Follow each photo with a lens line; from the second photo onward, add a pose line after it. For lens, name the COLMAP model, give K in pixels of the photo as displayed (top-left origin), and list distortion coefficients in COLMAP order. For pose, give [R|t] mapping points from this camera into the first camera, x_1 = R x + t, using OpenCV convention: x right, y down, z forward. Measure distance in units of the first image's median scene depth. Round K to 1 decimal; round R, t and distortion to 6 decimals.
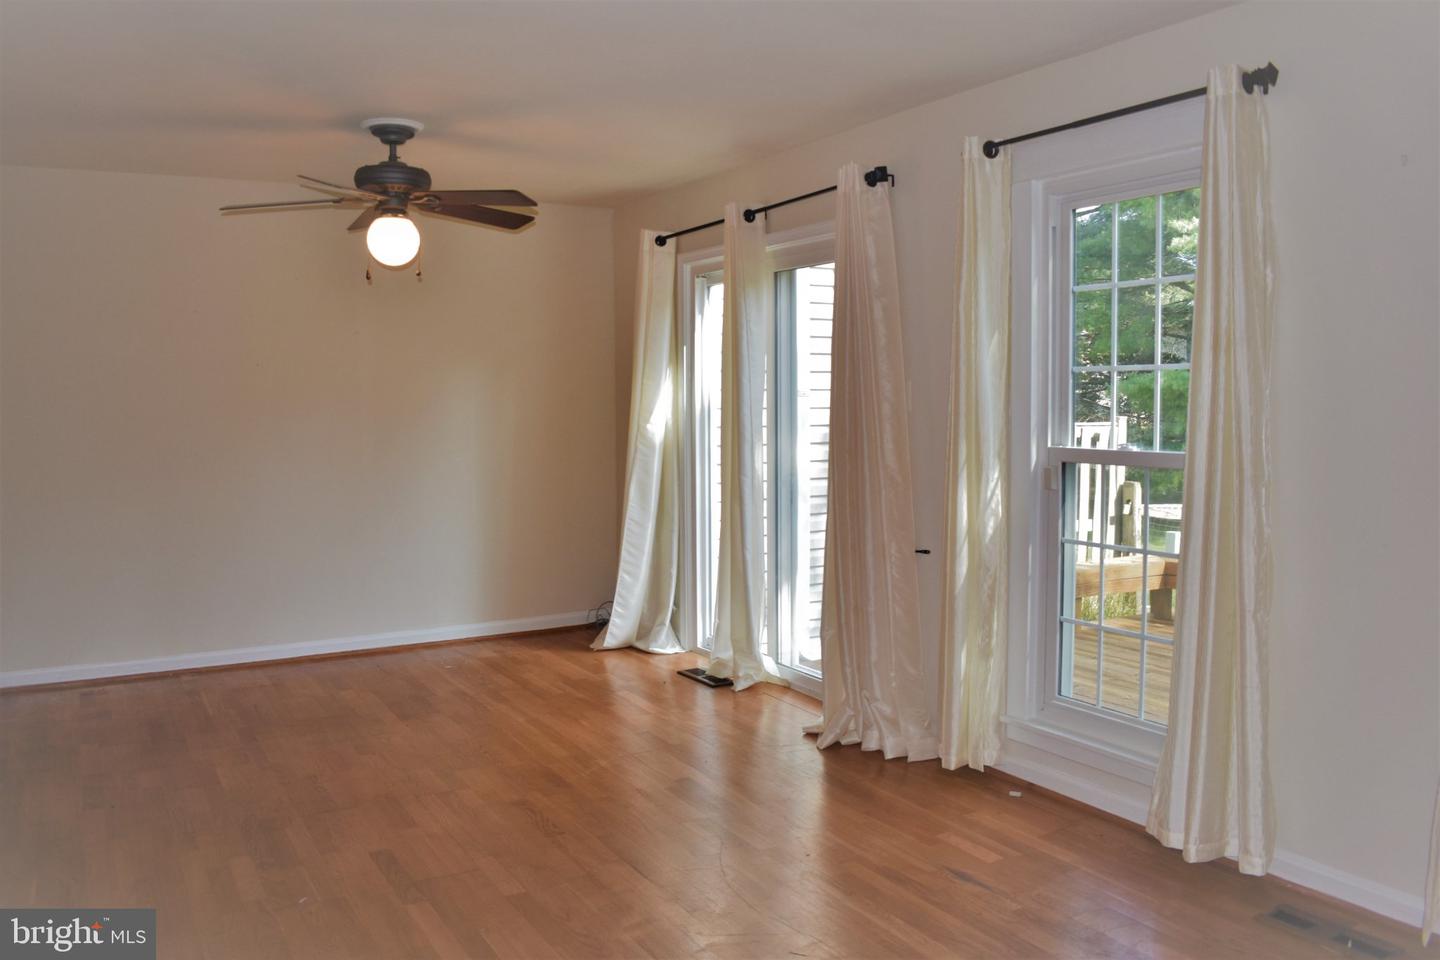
lens RADIAL K [[1132.4, 0, 720.0], [0, 1132.4, 480.0], [0, 0, 1]] dist [-0.082410, 0.011482]
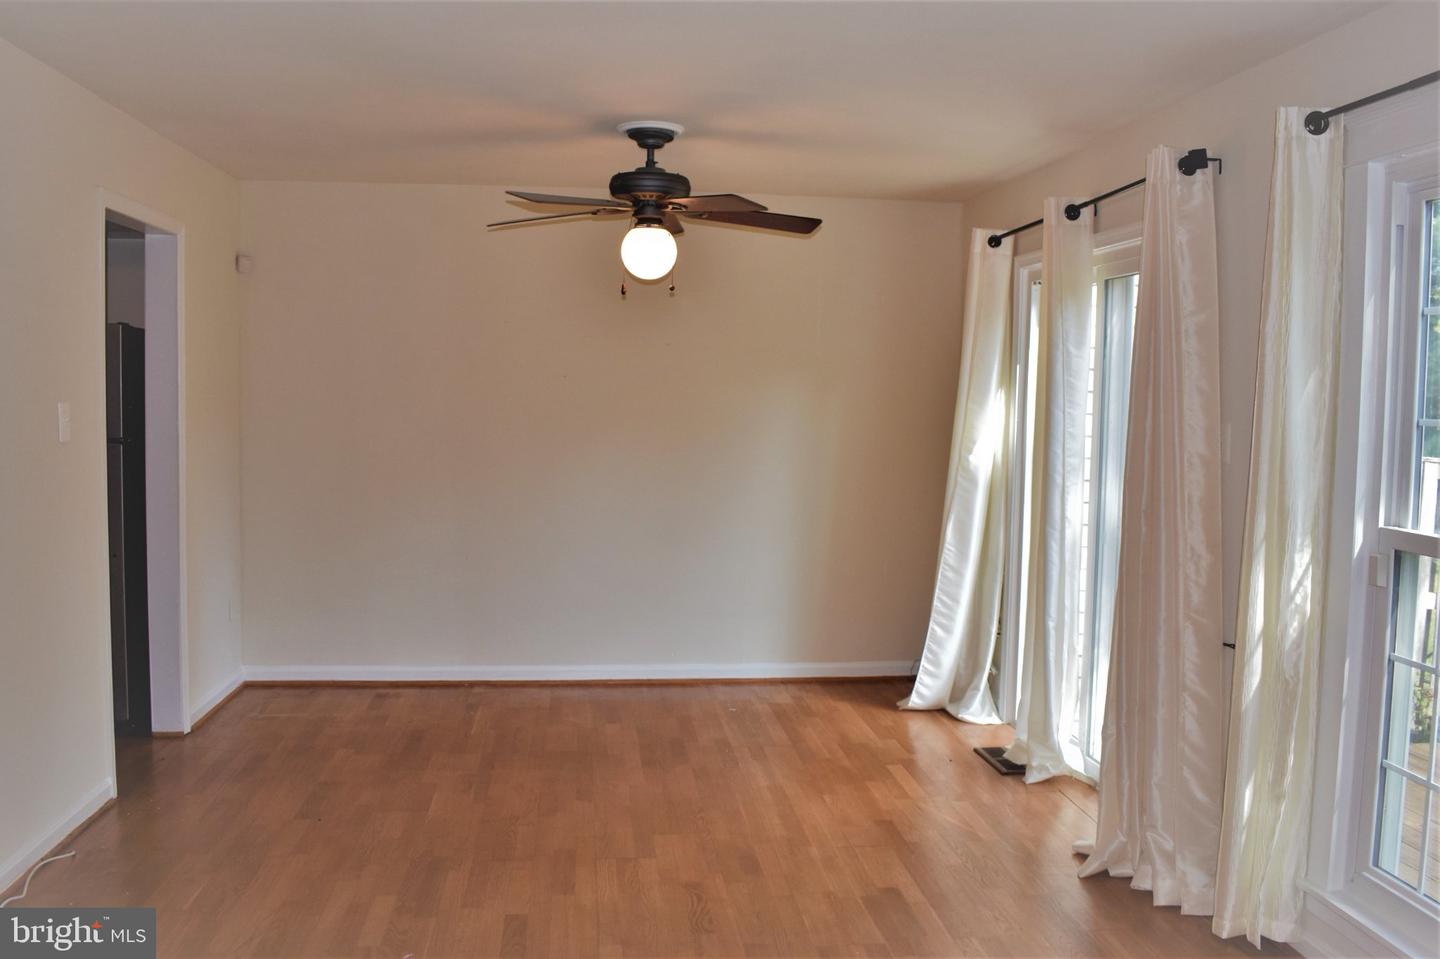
lens RADIAL K [[1222.9, 0, 720.0], [0, 1222.9, 479.5], [0, 0, 1]] dist [-0.106085, 0.043759]
pose [[0.913337, 0.051548, -0.403928, 0.180407], [-0.052661, 0.998577, 0.008361, -0.037584], [0.403784, 0.013635, 0.914753, 0.104328]]
